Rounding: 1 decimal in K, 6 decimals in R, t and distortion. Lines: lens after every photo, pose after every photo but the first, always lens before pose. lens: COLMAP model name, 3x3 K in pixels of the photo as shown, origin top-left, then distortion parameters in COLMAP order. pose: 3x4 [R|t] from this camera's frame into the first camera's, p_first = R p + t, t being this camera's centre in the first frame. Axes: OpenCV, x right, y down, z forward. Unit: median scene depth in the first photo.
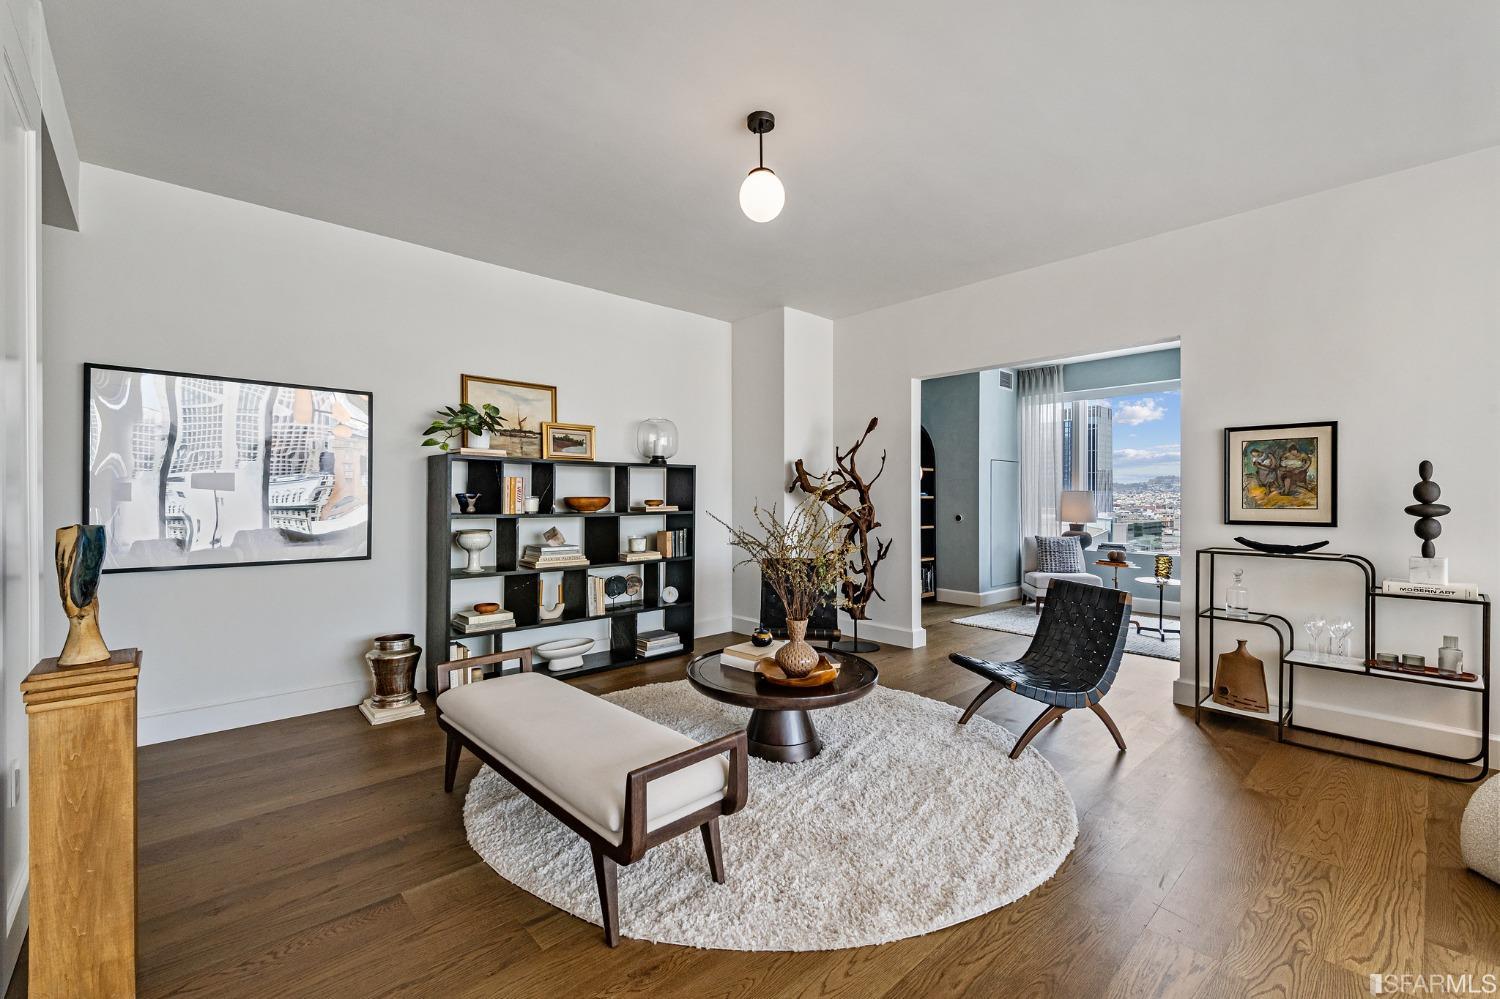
lens RADIAL K [[632.7, 0, 750.0], [0, 632.7, 499.5], [0, 0, 1]] dist [0.001970, -0.000012]
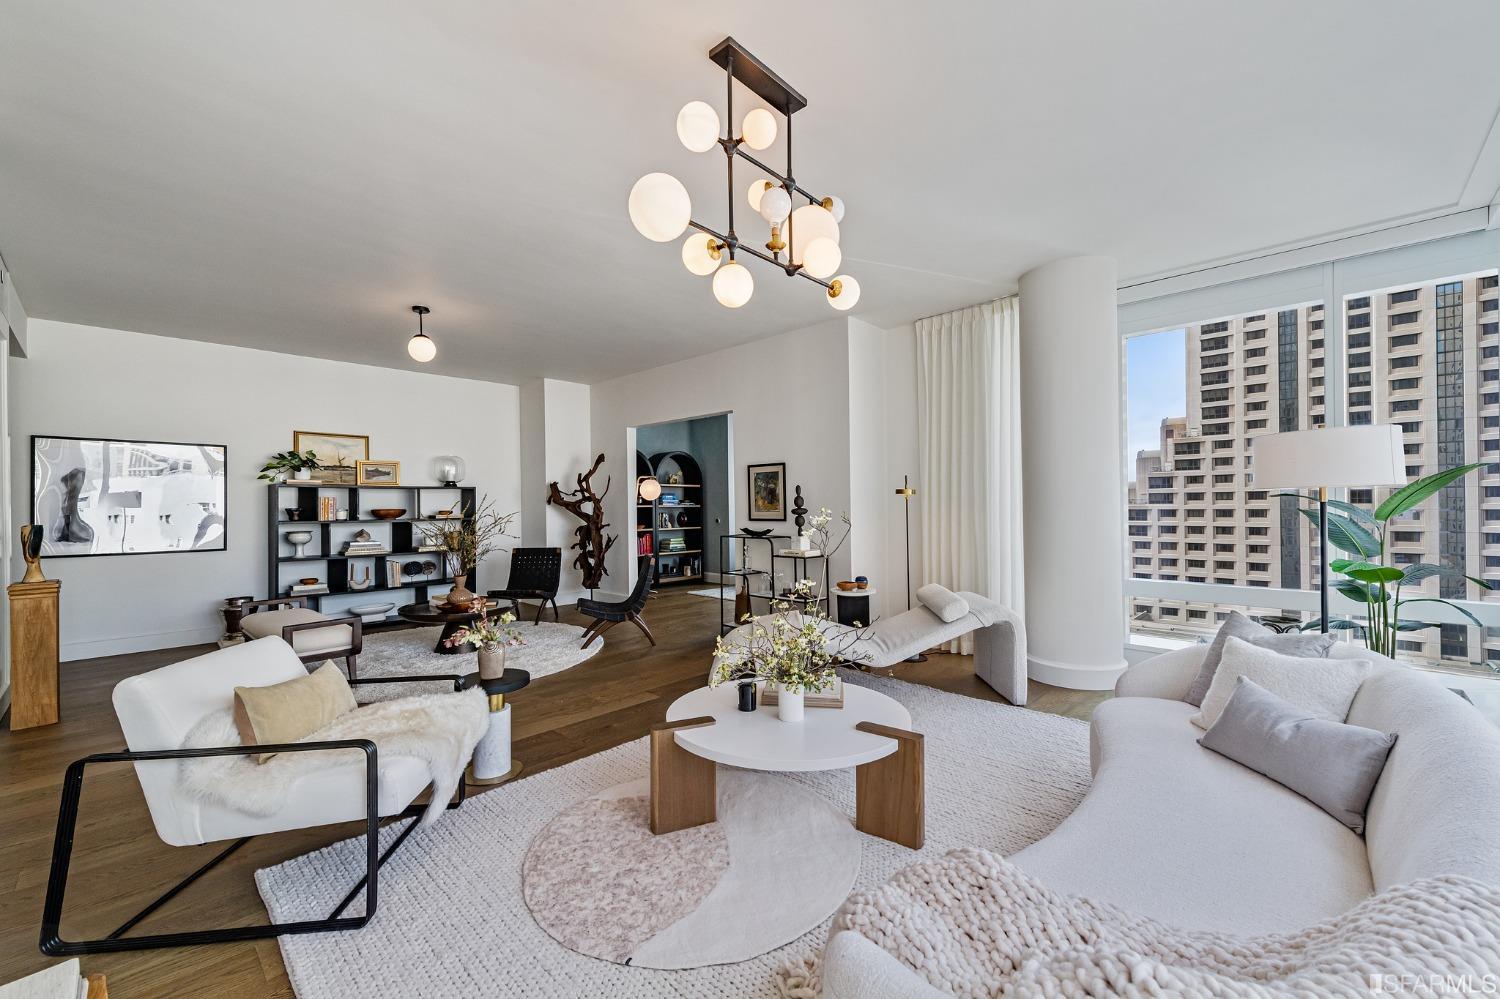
lens RADIAL K [[598.1, 0, 756.8], [0, 598.1, 503.5], [0, 0, 1]] dist [-0.002105, -0.000416]
pose [[0.996896, -0.011388, 0.077907, 0.551051], [0.012013, 0.999899, -0.007560, 0.003887], [-0.077813, 0.008472, 0.996932, -0.535516]]
